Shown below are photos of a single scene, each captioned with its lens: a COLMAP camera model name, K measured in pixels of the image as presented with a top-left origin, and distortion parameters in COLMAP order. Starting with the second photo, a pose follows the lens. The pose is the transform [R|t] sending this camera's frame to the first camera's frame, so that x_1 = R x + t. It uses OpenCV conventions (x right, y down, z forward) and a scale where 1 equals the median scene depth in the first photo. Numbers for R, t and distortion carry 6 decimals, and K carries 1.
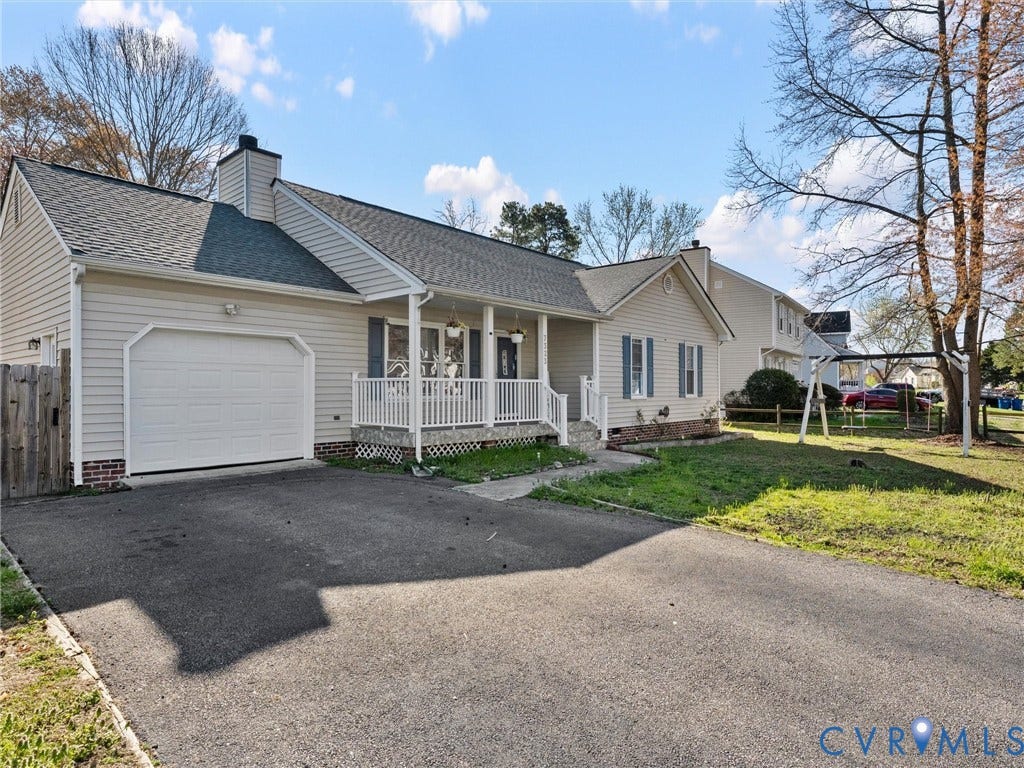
lens RADIAL K [[571.1, 0, 476.4], [0, 571.1, 383.4], [0, 0, 1]] dist [0.004676, 0.000612]
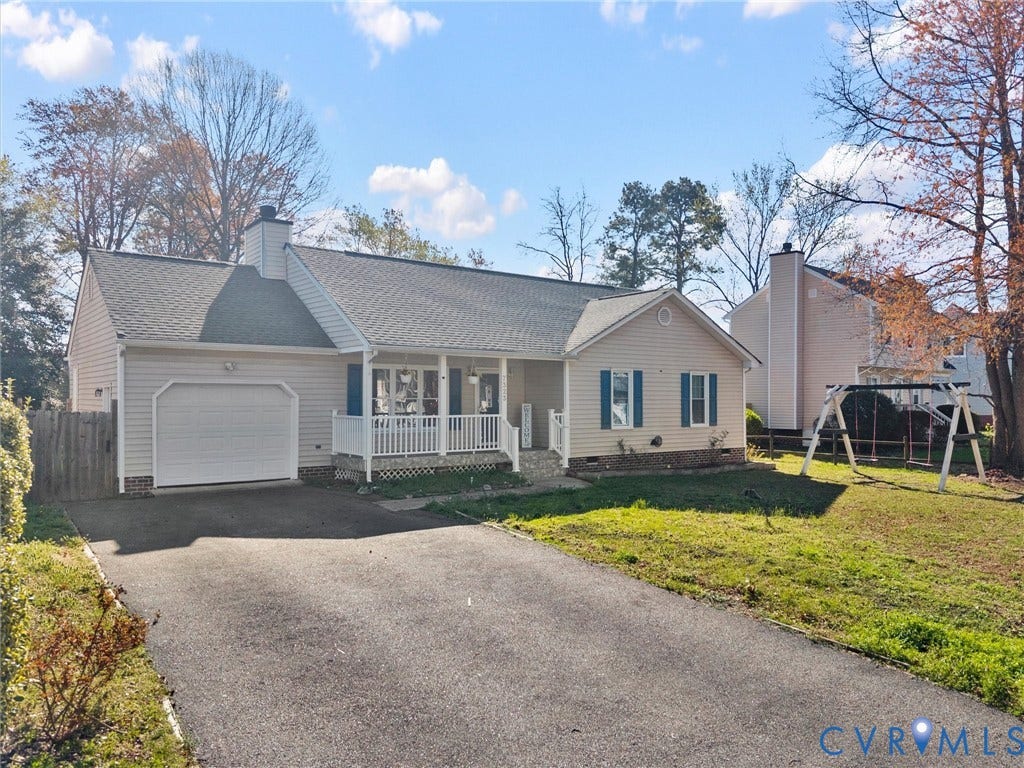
lens RADIAL K [[724.6, 0, 515.6], [0, 724.6, 390.1], [0, 0, 1]] dist [0.061403, -0.080709]
pose [[0.985184, -0.002042, -0.171490, 0.431504], [0.001436, 0.999992, -0.003659, -0.054514], [0.171496, 0.003358, 0.985179, -0.470622]]
